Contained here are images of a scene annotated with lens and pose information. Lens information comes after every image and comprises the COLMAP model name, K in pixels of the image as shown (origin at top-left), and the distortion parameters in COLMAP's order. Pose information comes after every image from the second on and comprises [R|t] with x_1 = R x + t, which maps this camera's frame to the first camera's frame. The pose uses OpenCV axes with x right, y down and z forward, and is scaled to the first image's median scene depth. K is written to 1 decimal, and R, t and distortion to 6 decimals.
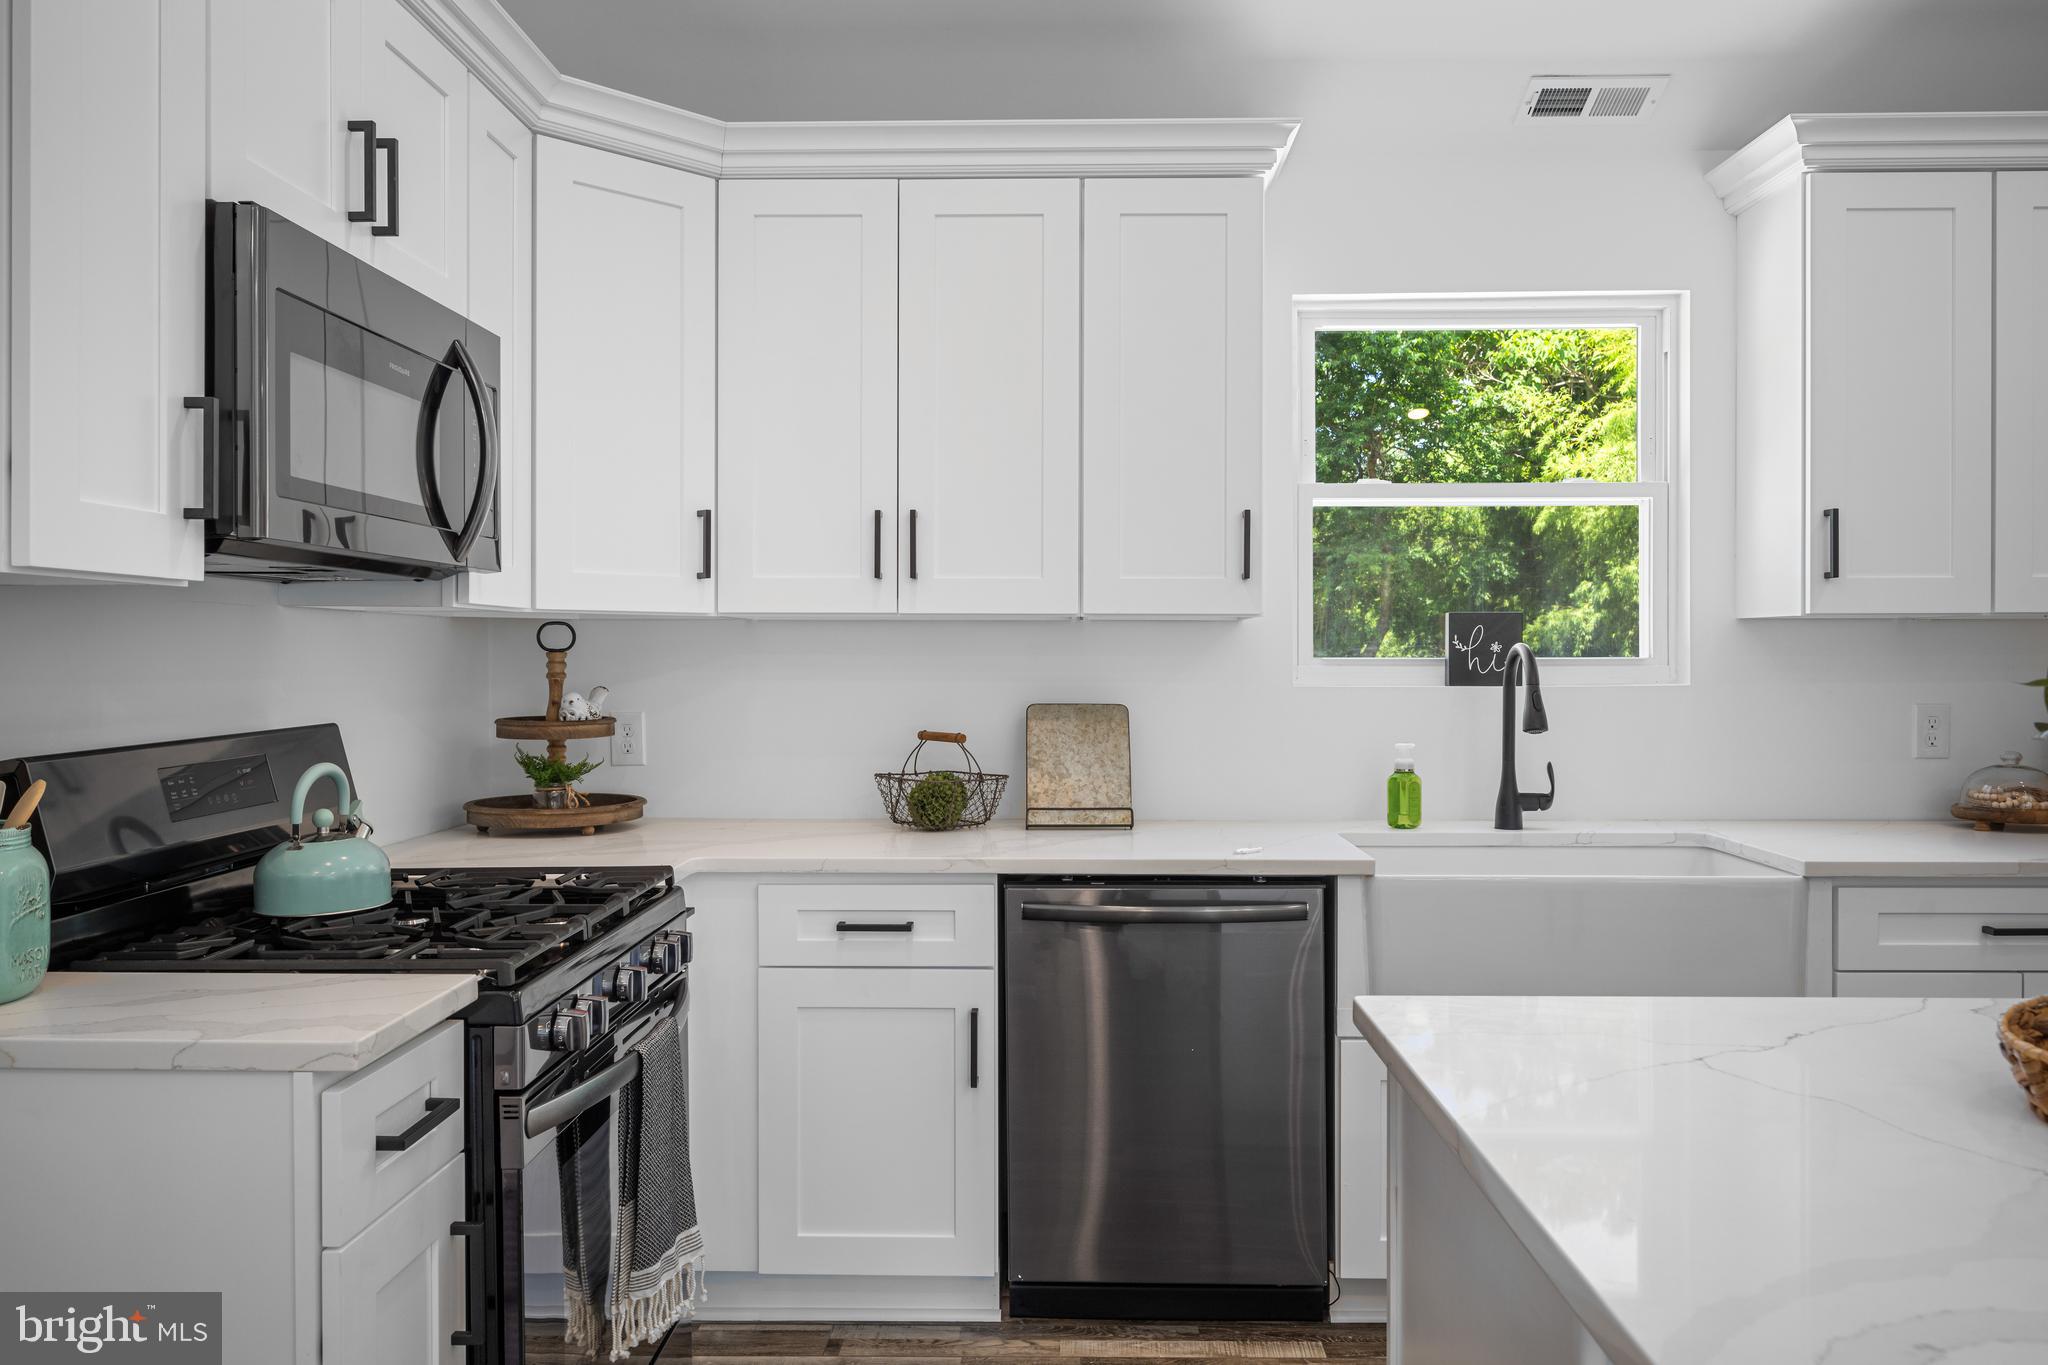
lens RADIAL K [[1513.9, 0, 1029.0], [0, 1513.9, 684.3], [0, 0, 1]] dist [-0.000235, 0.000022]
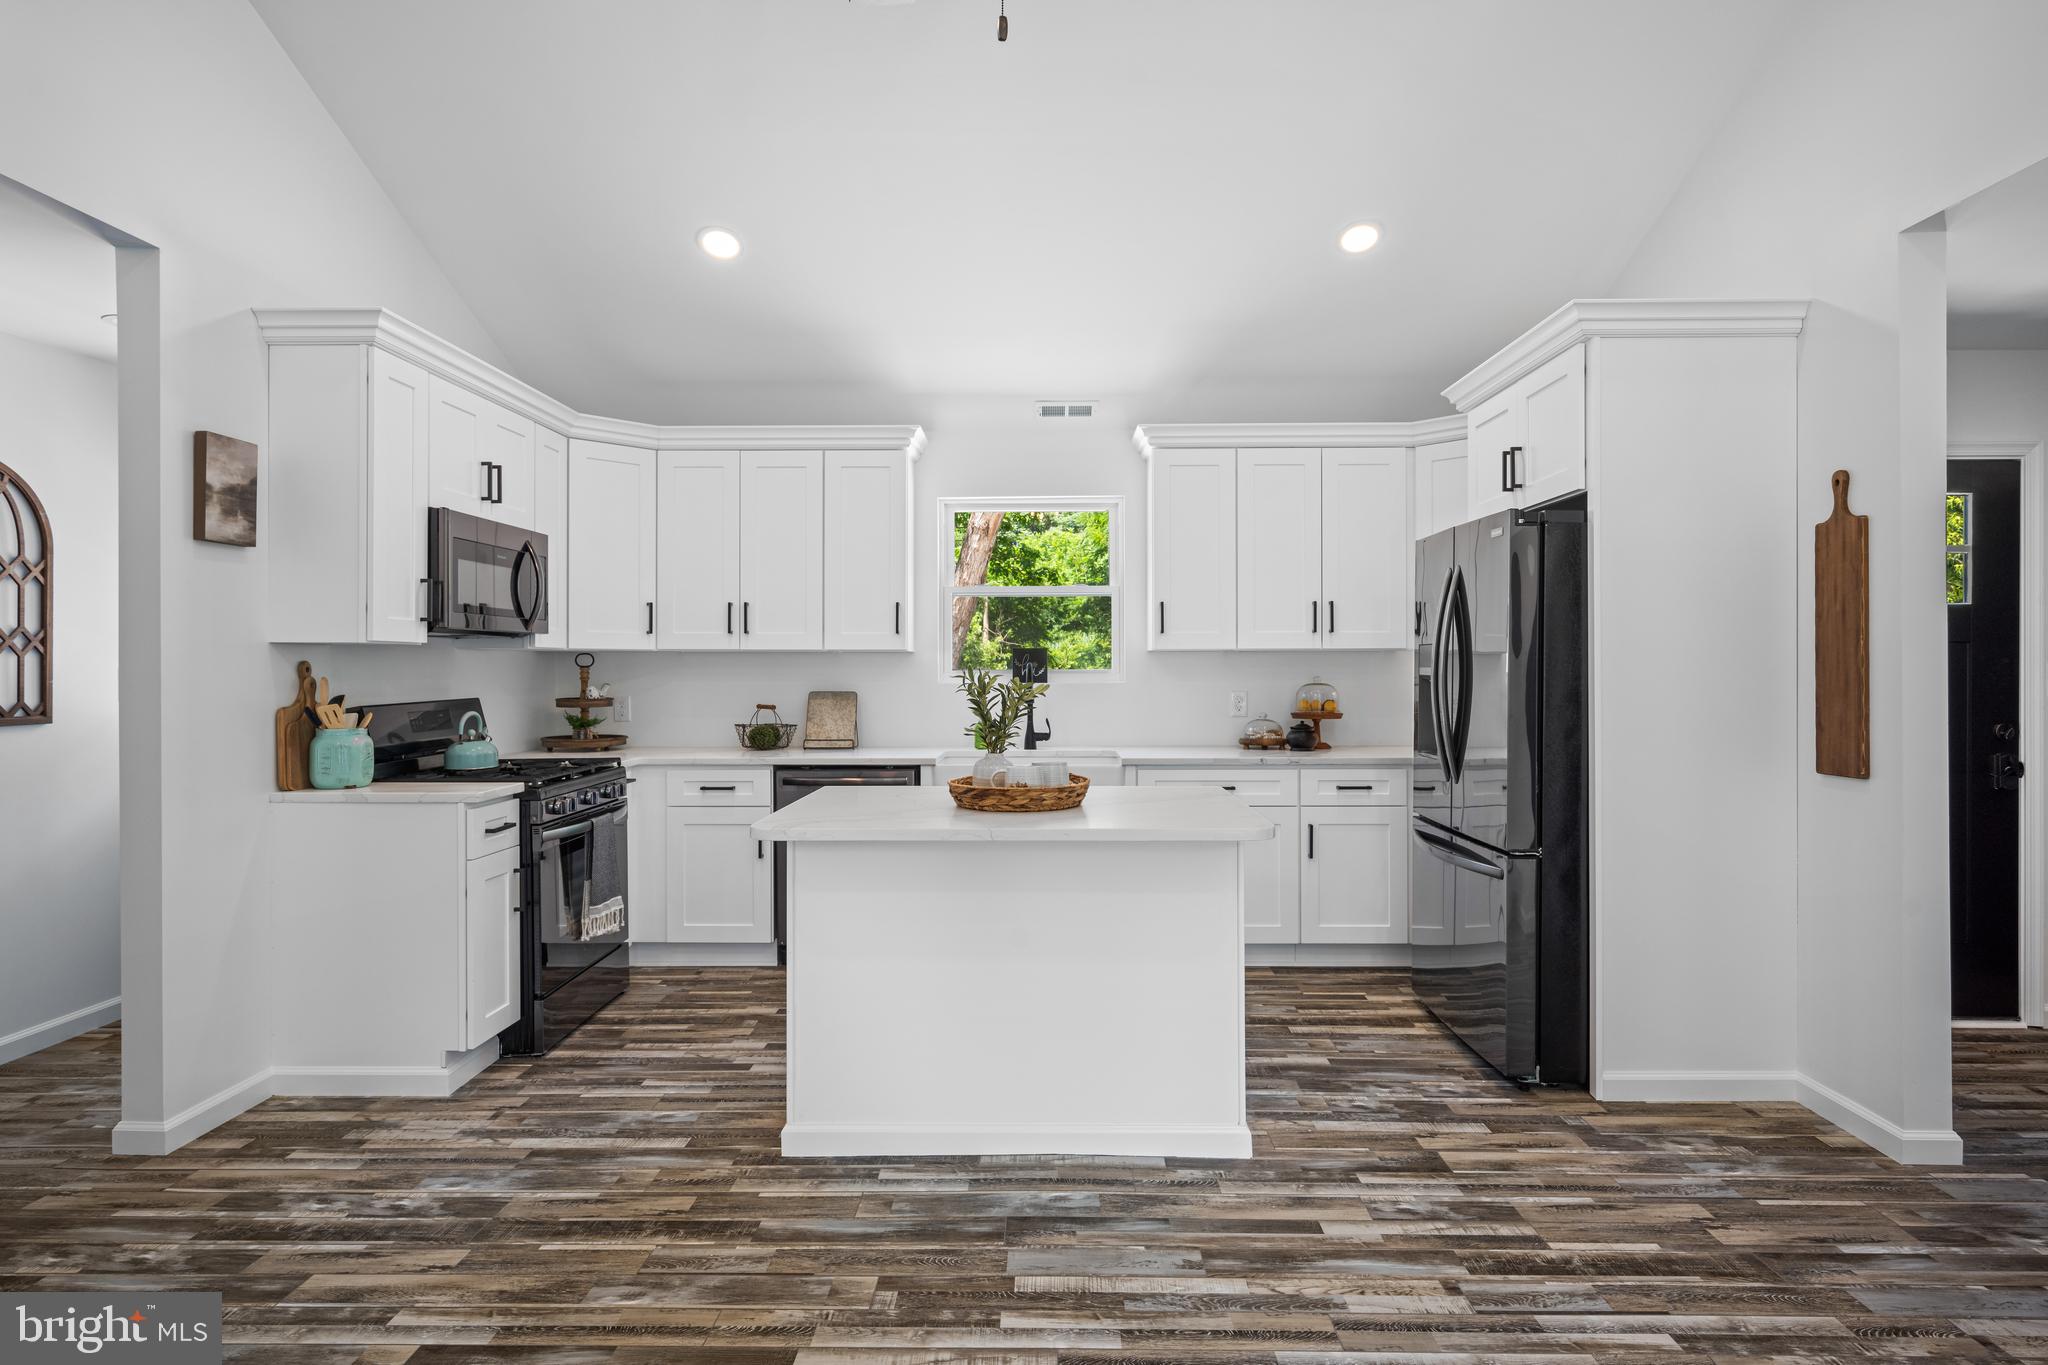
lens RADIAL K [[1125.5, 0, 1024.0], [0, 1125.5, 682.5], [0, 0, 1]] dist [-0.002056, -0.000214]
pose [[0.999980, -0.001238, 0.006131, 0.387959], [0.001279, 0.999977, -0.006692, 0.014859], [-0.006123, 0.006700, 0.999959, -0.771951]]
